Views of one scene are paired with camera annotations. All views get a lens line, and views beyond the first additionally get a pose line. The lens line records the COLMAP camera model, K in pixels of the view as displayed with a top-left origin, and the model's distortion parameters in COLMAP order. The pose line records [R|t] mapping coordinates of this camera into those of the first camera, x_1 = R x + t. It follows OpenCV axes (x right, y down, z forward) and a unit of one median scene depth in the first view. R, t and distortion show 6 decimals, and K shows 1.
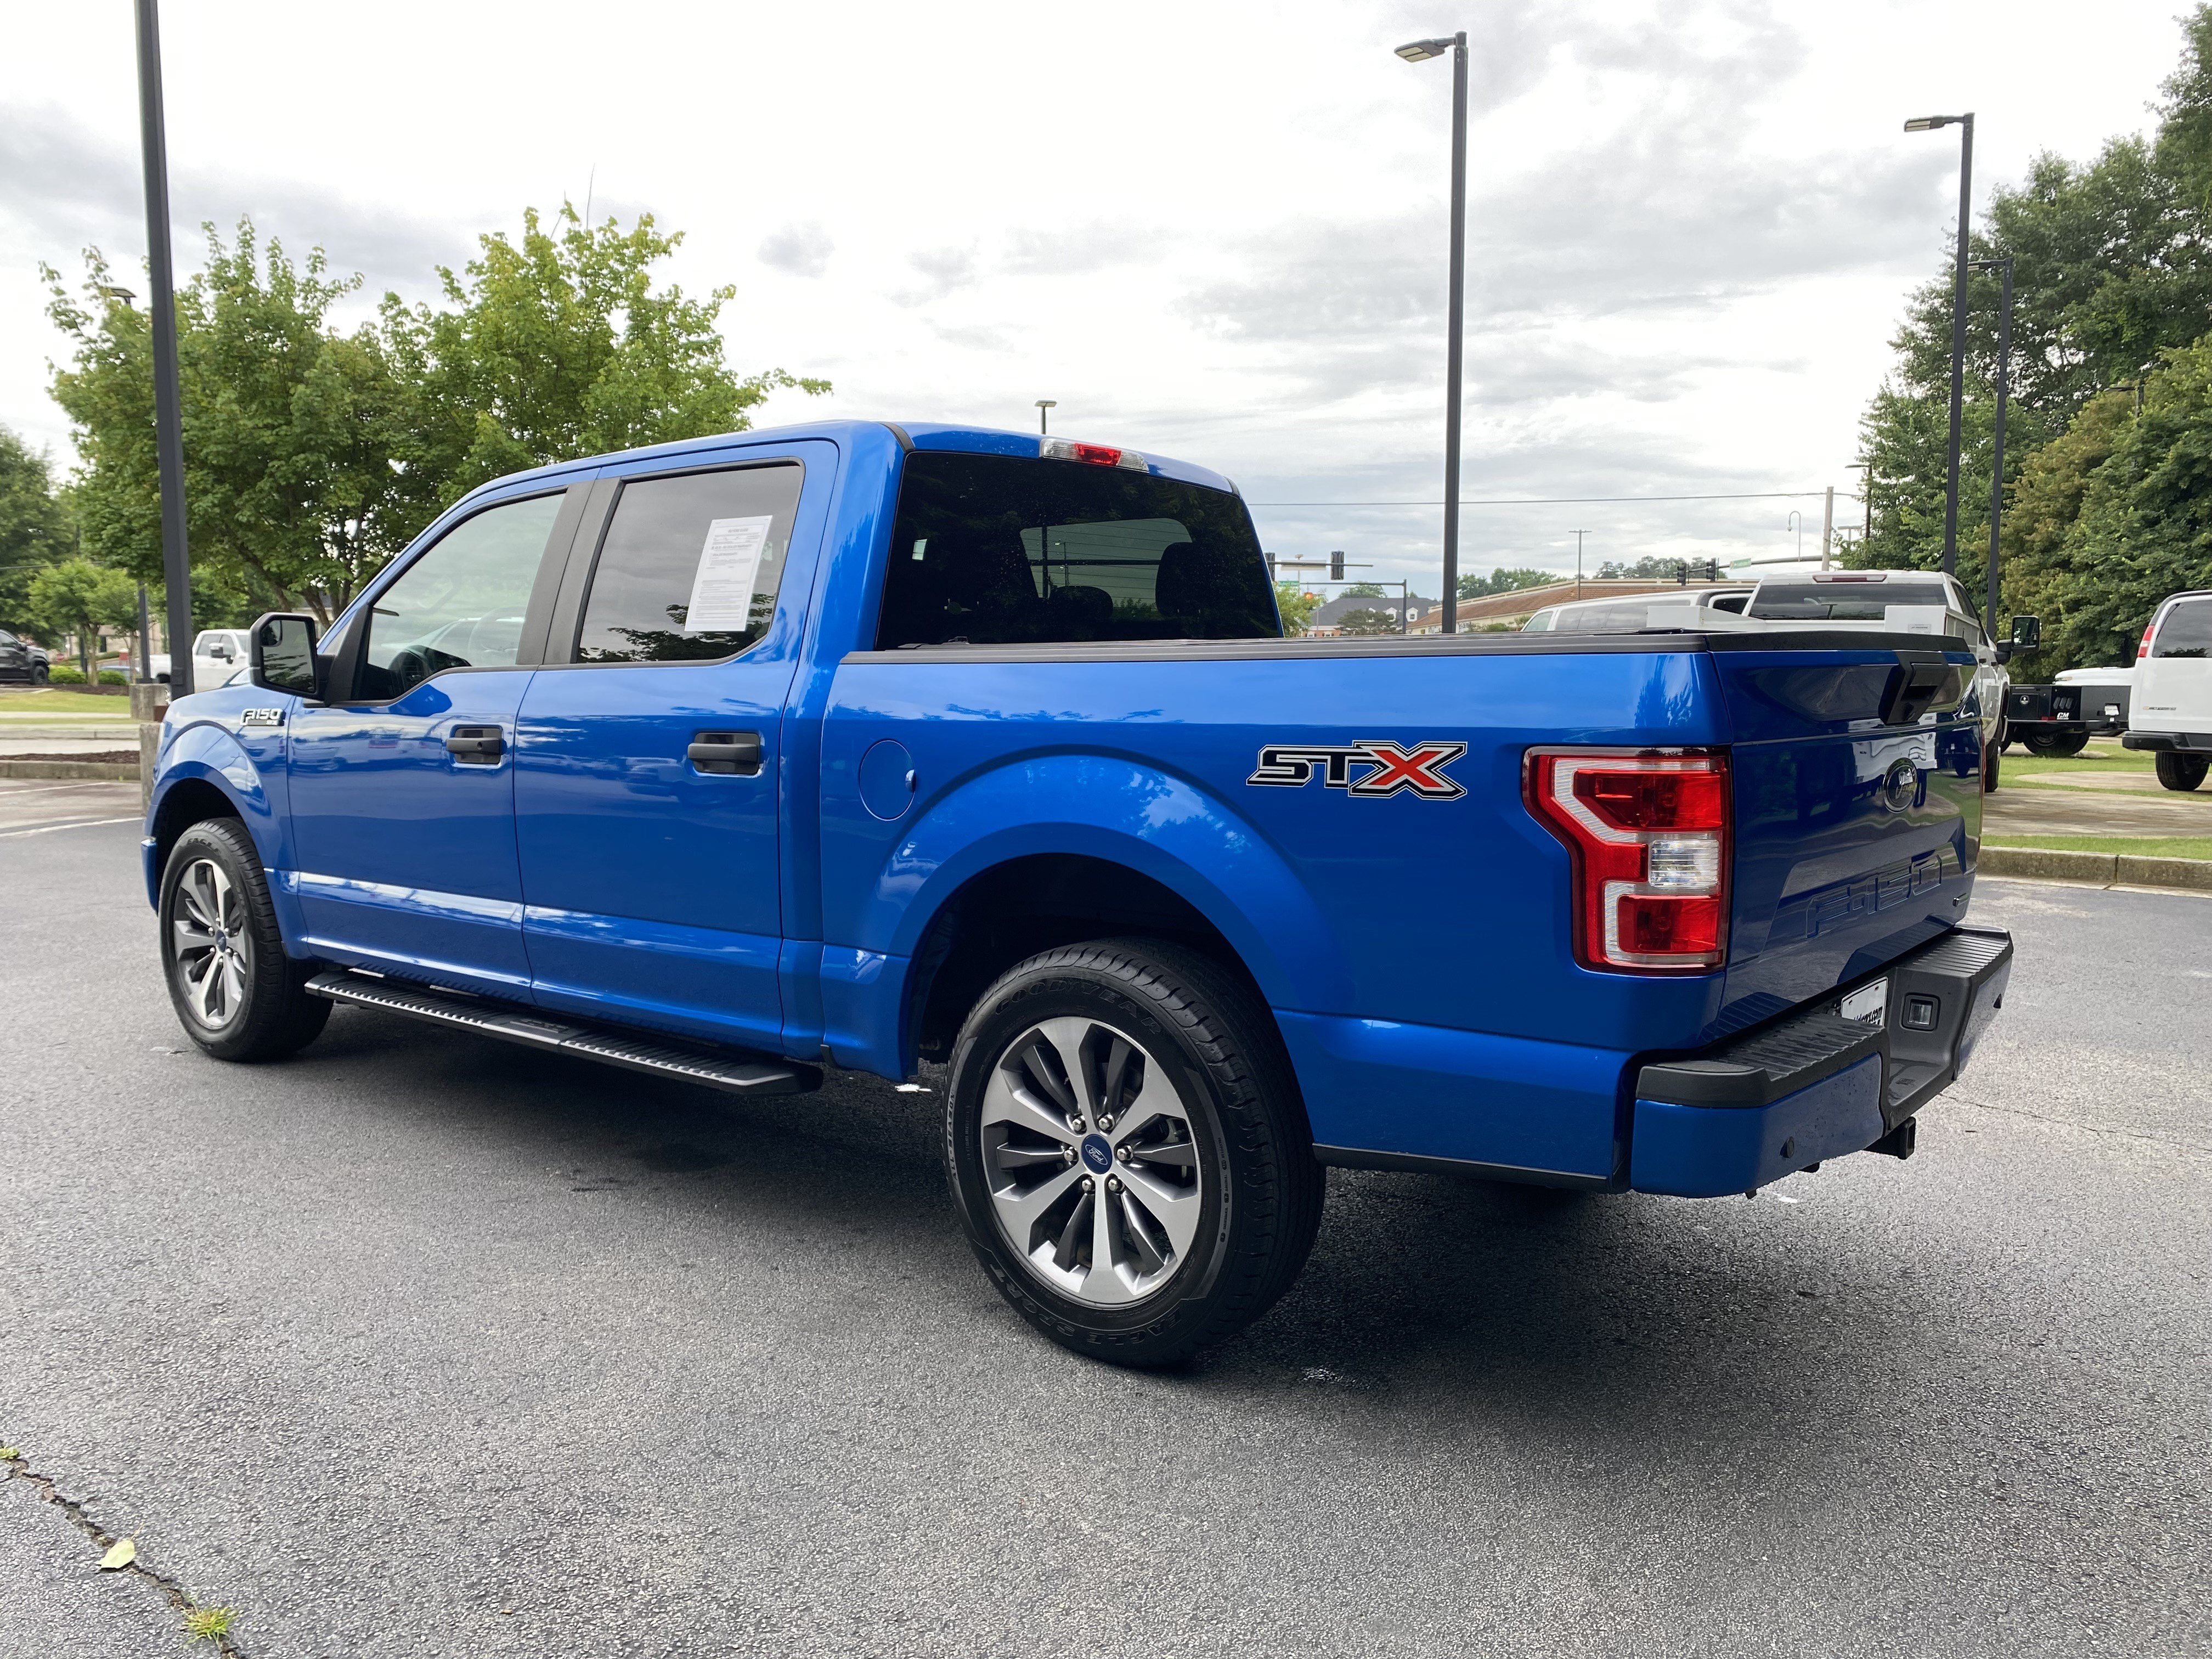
lens RADIAL K [[1719.6, 0, 1099.9], [0, 1719.6, 832.0], [0, 0, 1]] dist [0.027792, -0.005601]
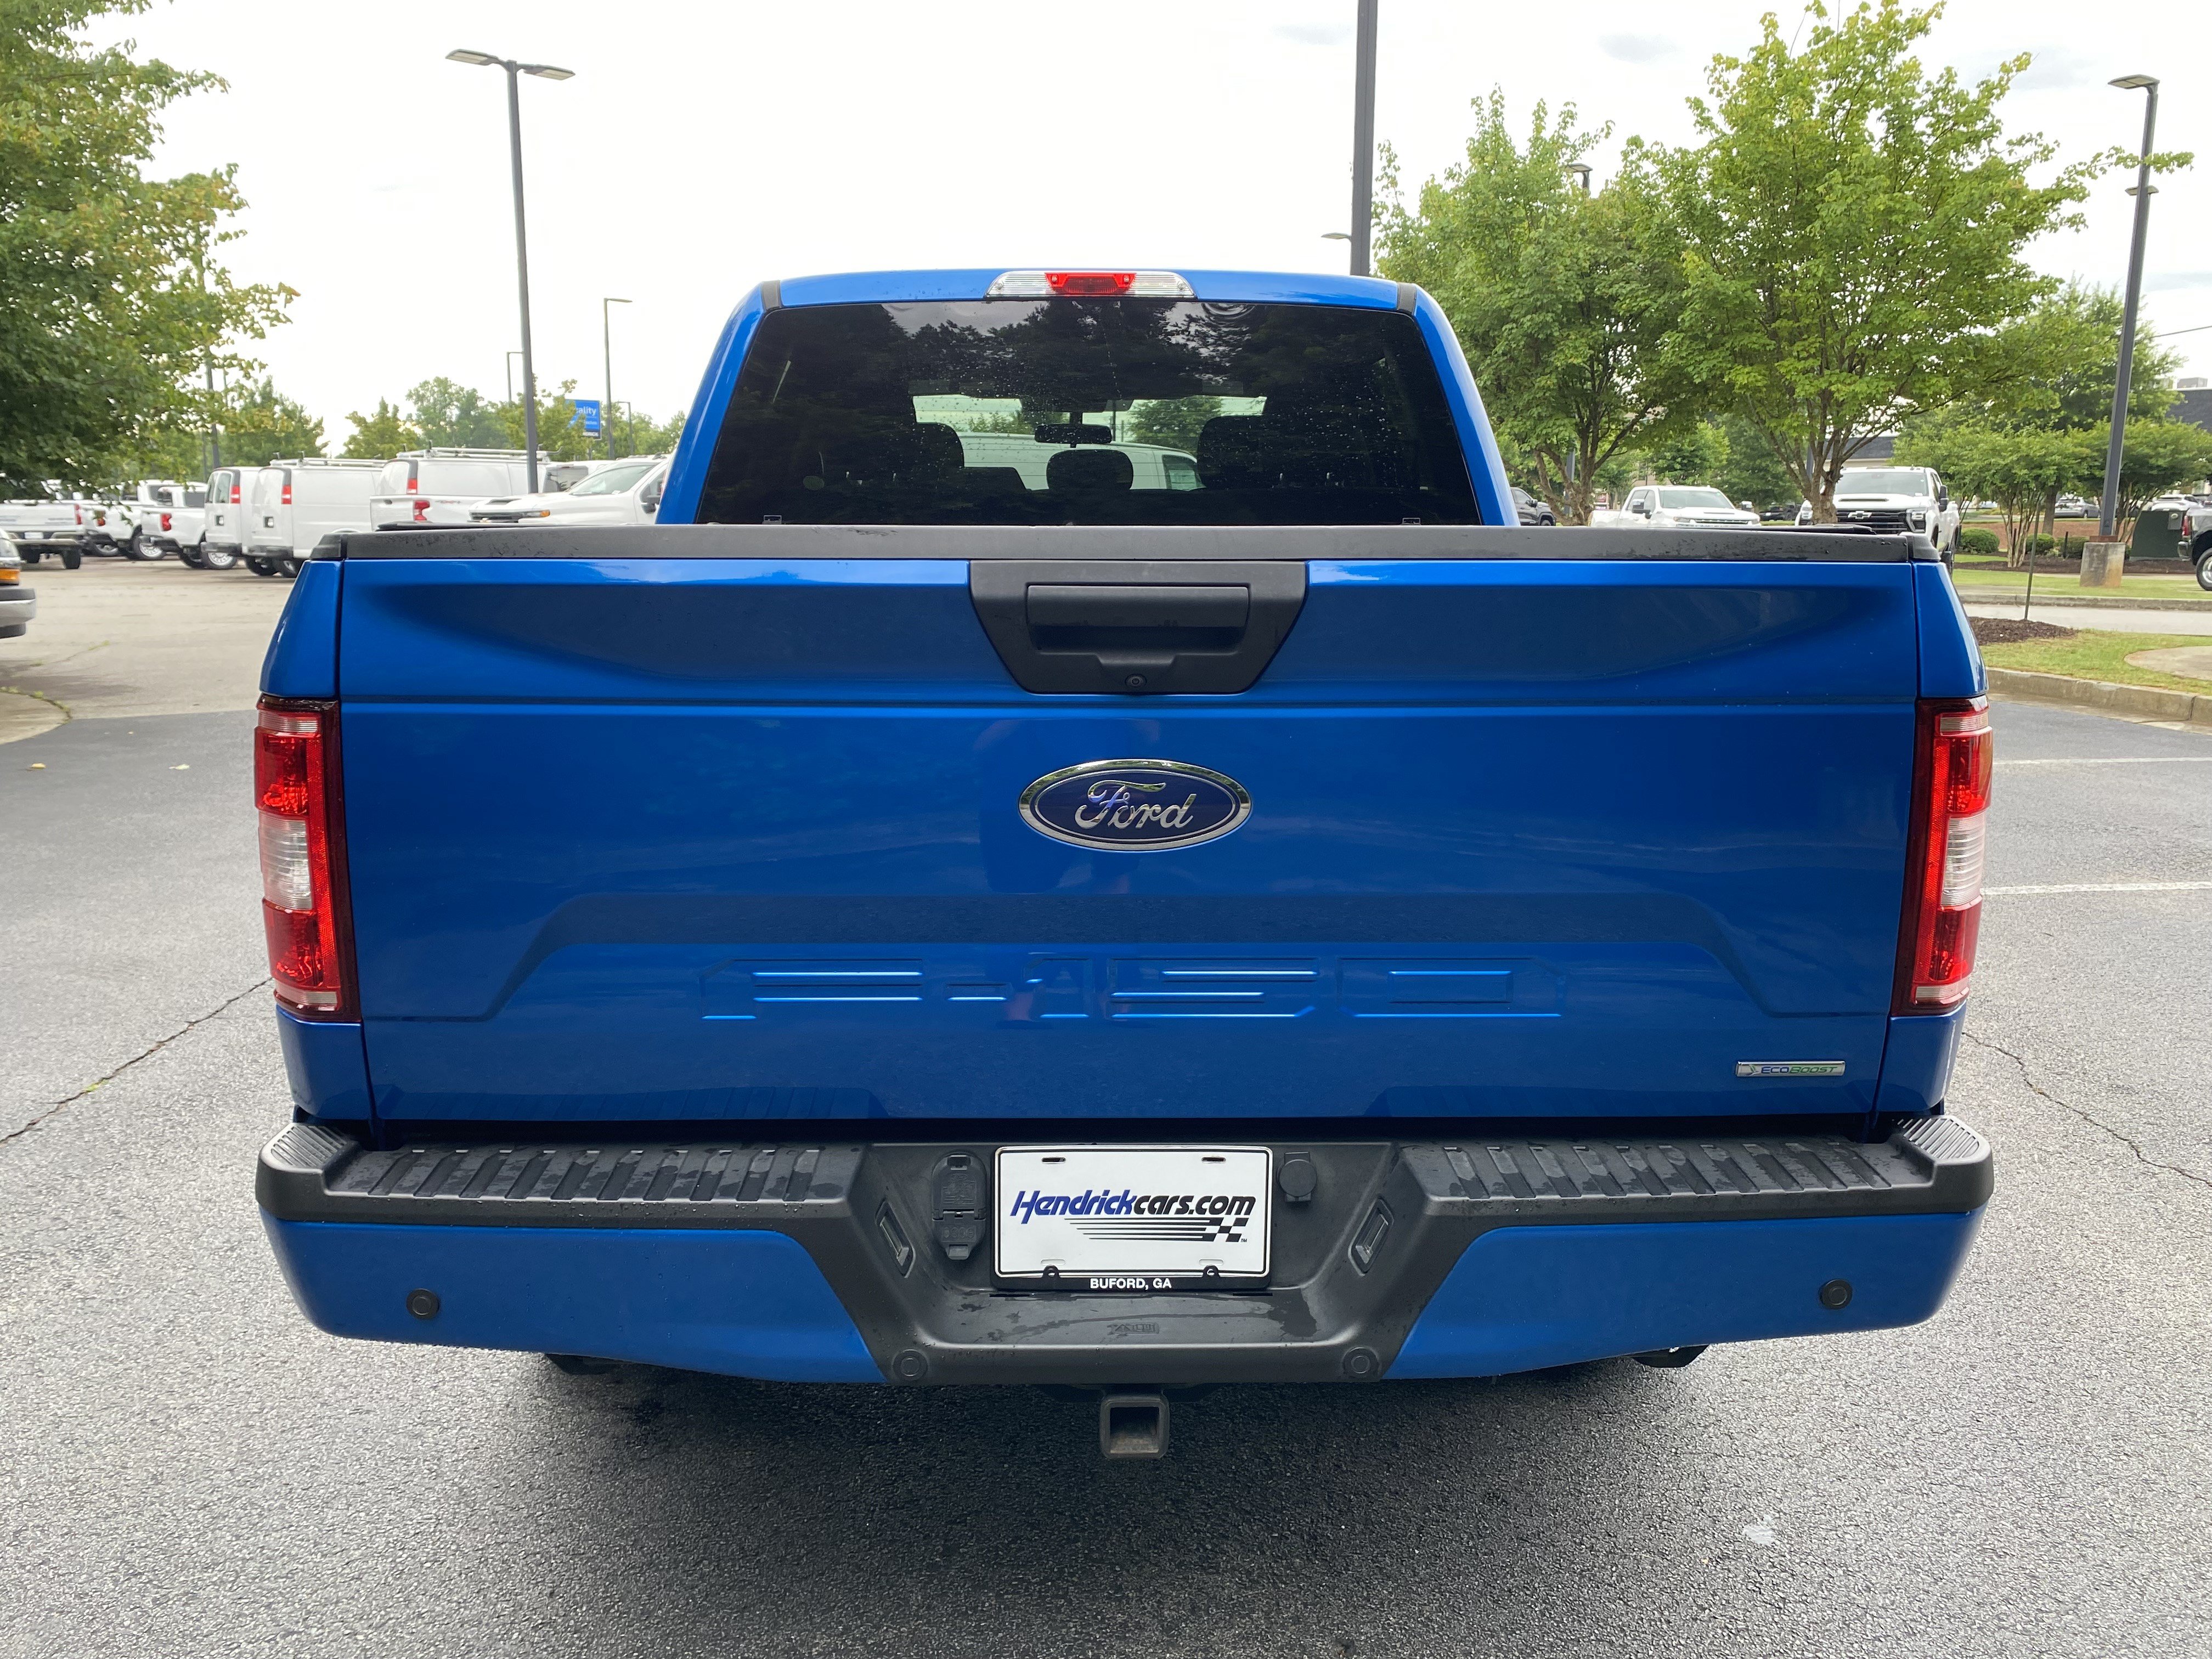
lens RADIAL K [[1719.6, 0, 1102.1], [0, 1719.6, 825.8], [0, 0, 1]] dist [0.027792, -0.005601]
pose [[0.625857, 0.147266, -0.765908, 0.202182], [-0.084242, 0.989031, 0.121330, -0.022080], [0.775375, -0.011413, 0.631398, 0.152336]]
